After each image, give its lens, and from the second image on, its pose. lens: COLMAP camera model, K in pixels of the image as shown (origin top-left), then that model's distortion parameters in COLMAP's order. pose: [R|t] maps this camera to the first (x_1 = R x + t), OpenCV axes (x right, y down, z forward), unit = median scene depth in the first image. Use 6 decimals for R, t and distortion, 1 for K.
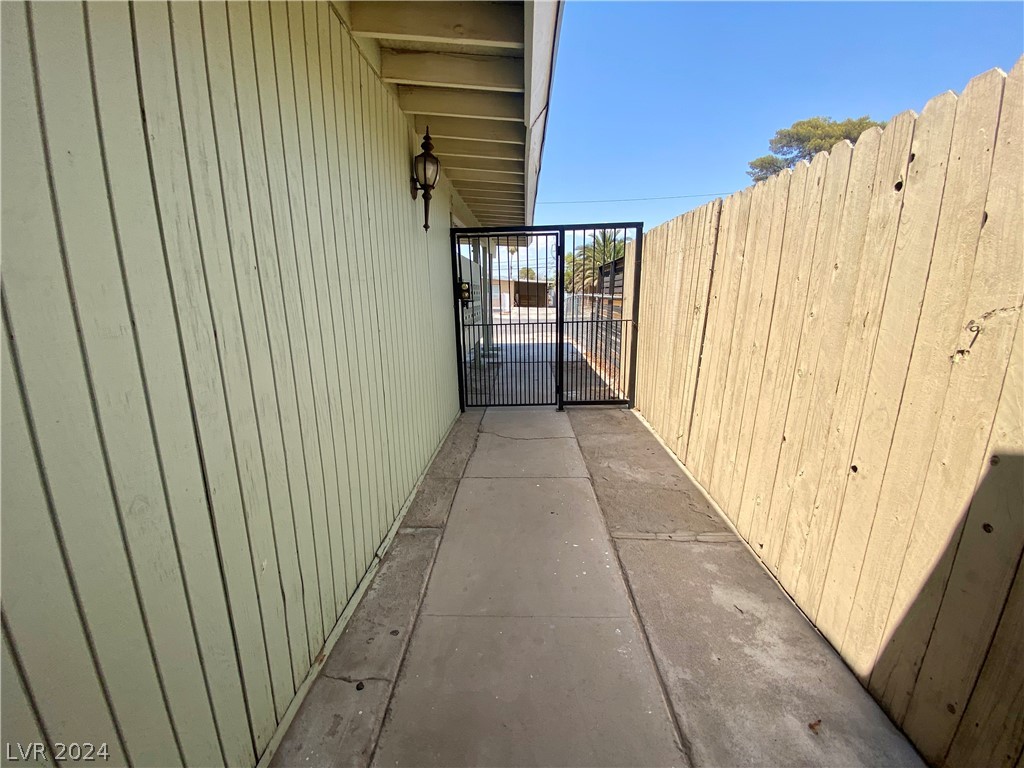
lens RADIAL K [[414.4, 0, 511.2], [0, 414.4, 383.1], [0, 0, 1]] dist [0.024905, -0.022227]
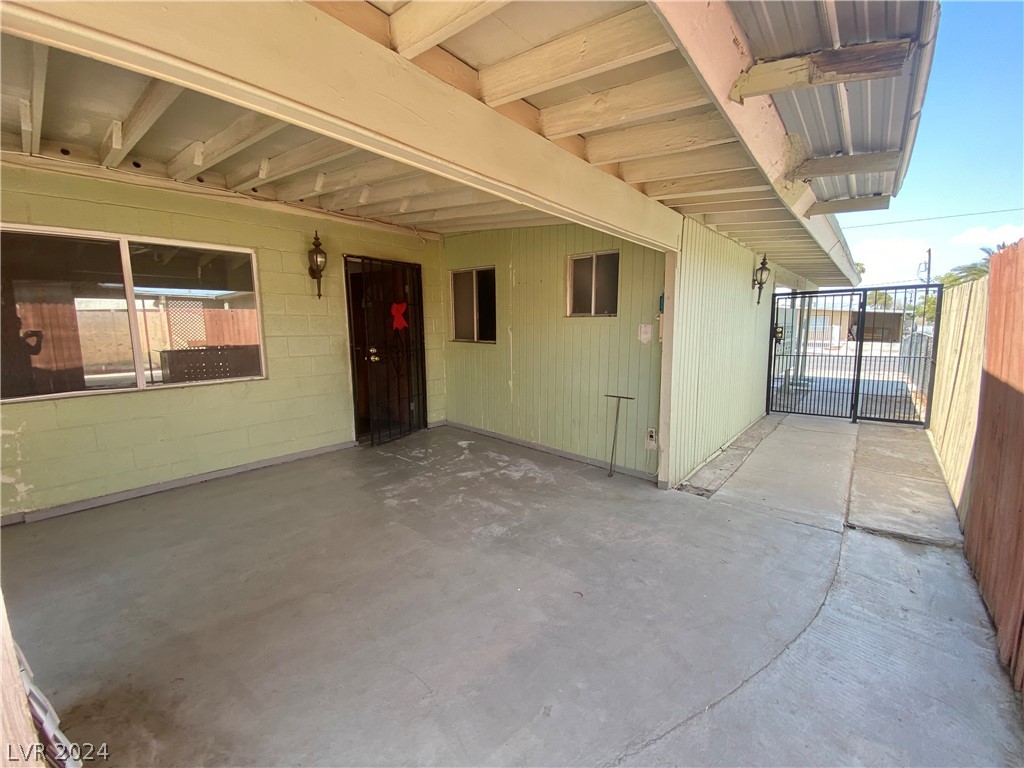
lens RADIAL K [[415.4, 0, 511.6], [0, 415.4, 384.5], [0, 0, 1]] dist [0.034275, -0.028194]
pose [[0.780152, 0.087922, -0.619381, 0.086103], [-0.130350, 0.991190, -0.023484, 0.118875], [0.611859, 0.099057, 0.784739, -0.728053]]
